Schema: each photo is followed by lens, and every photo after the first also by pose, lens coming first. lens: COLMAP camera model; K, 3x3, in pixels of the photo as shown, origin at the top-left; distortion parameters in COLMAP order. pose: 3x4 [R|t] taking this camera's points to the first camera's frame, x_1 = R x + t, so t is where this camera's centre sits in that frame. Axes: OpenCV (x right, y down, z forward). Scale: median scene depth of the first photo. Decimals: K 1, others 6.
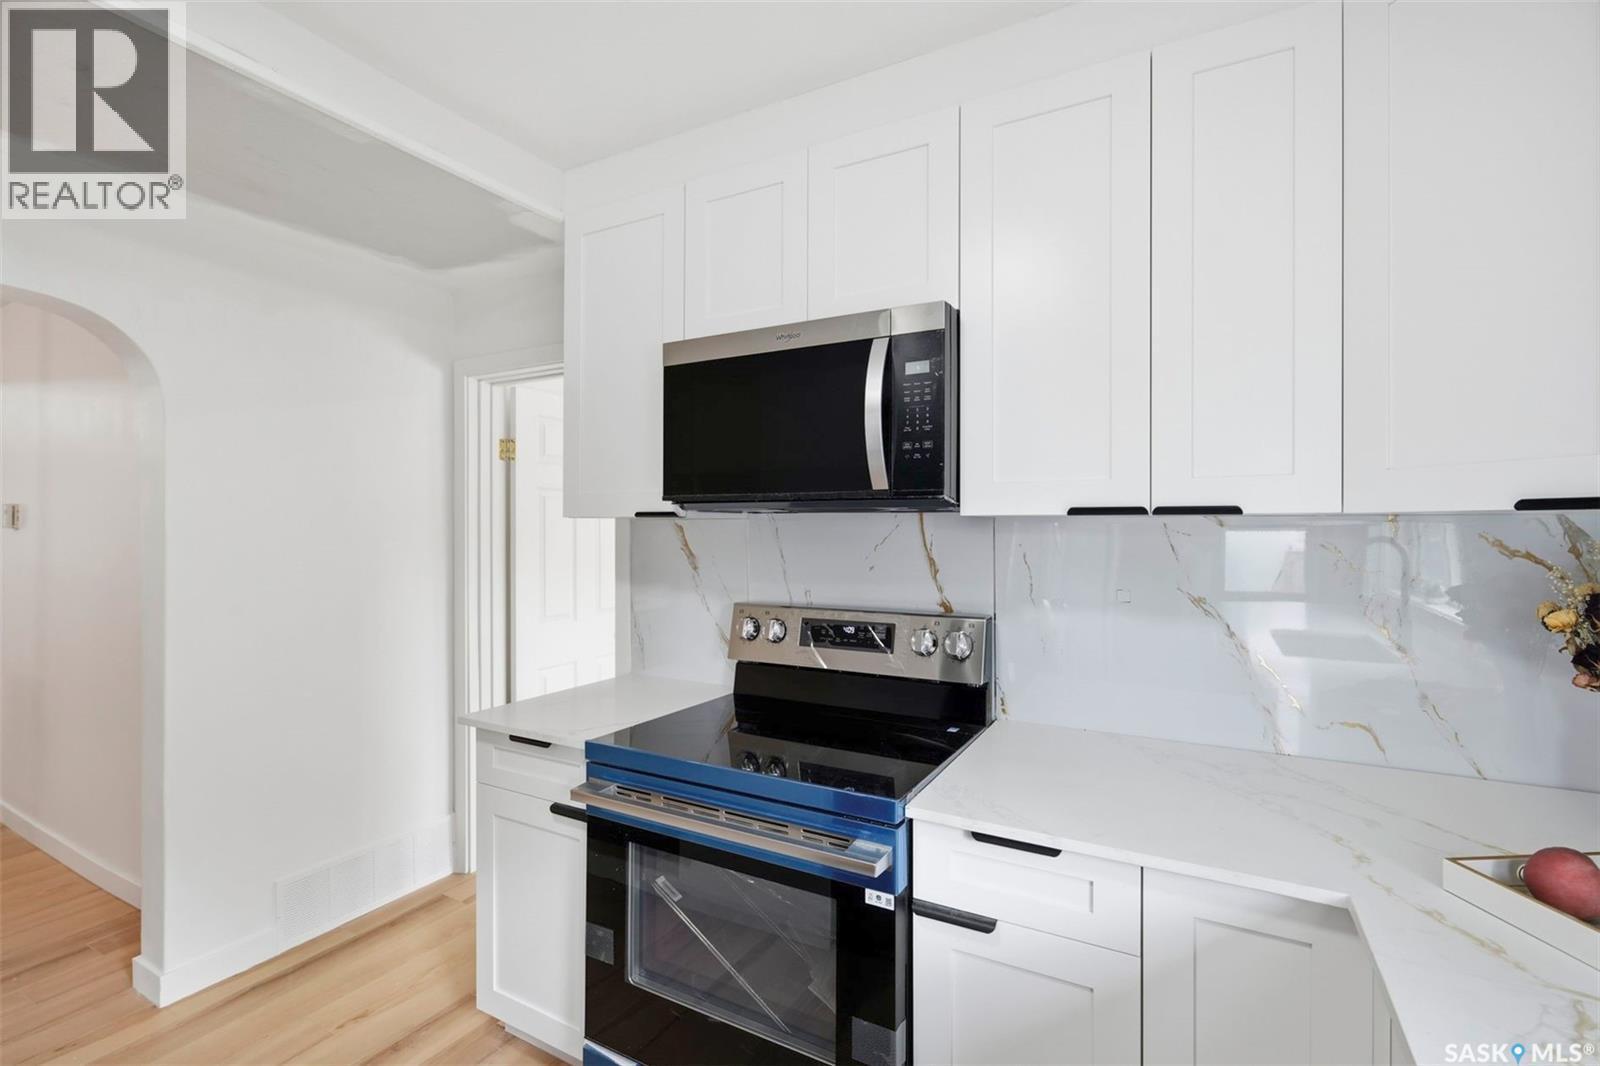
lens RADIAL K [[728.6, 0, 797.9], [0, 728.6, 533.3], [0, 0, 1]] dist [0.001344, 0.000045]
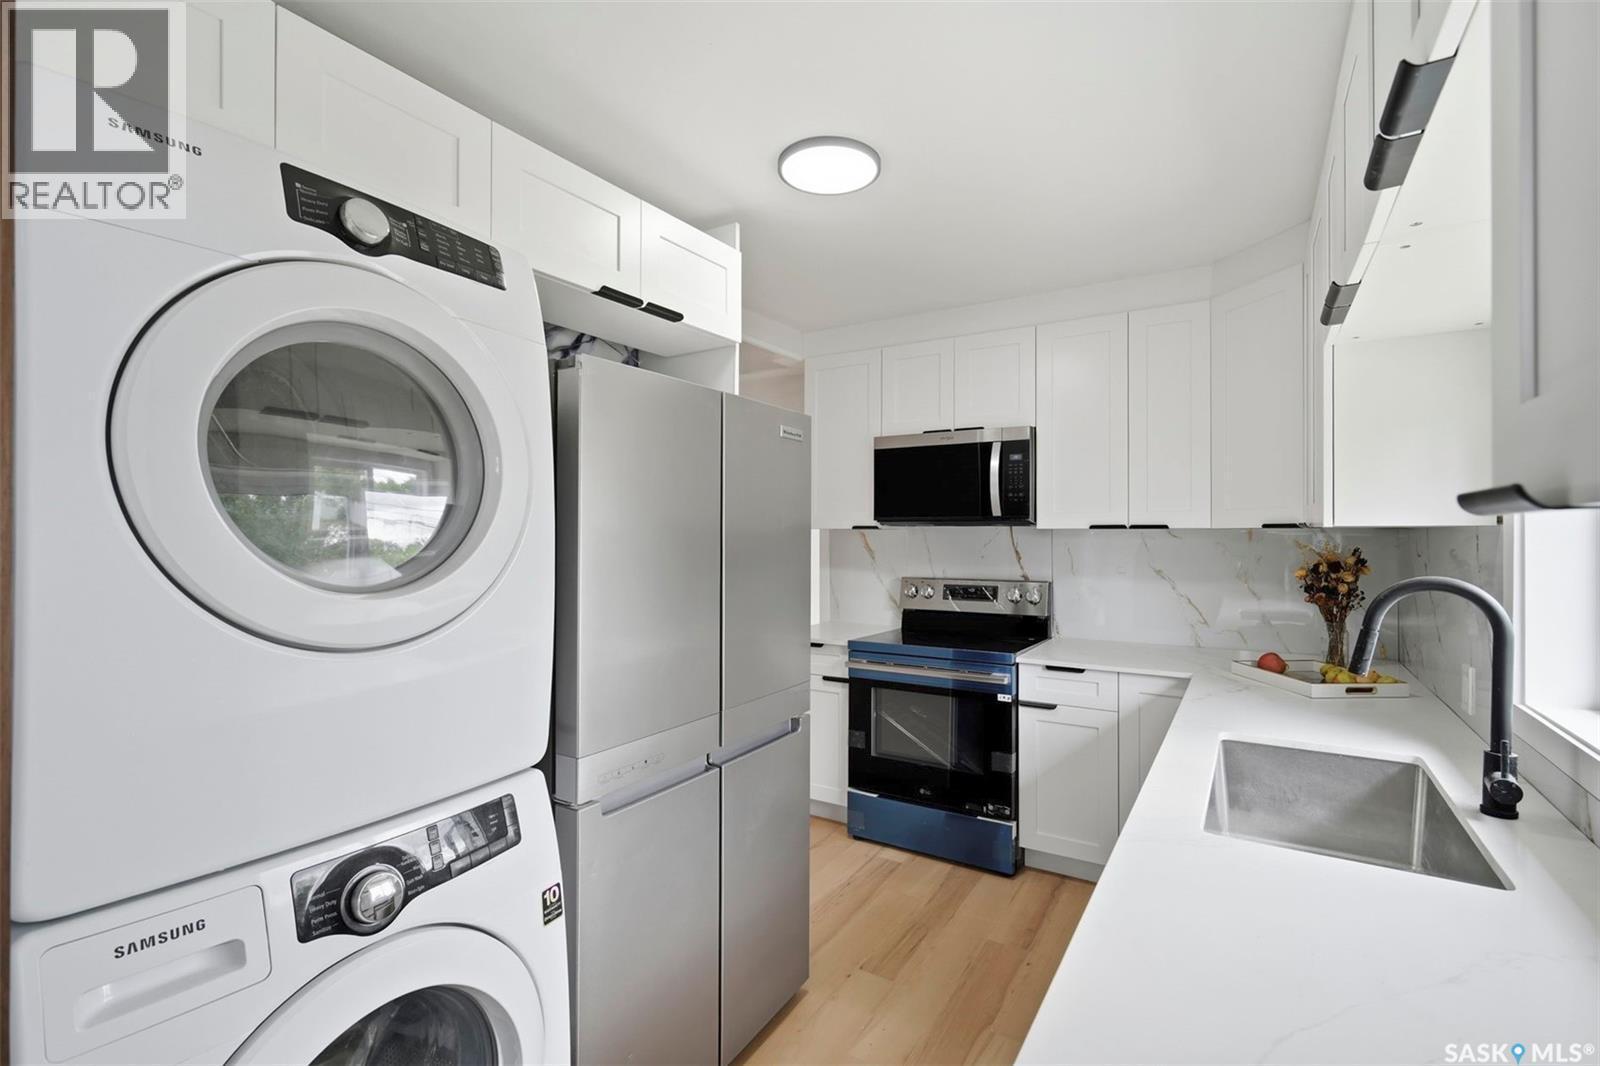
lens RADIAL K [[728.6, 0, 802.0], [0, 728.6, 540.2], [0, 0, 1]] dist [0.001344, 0.000045]
pose [[0.998875, -0.001172, -0.047410, -0.296558], [0.001253, 0.999998, 0.001689, 0.003212], [0.047408, -0.001746, 0.998874, -0.941243]]
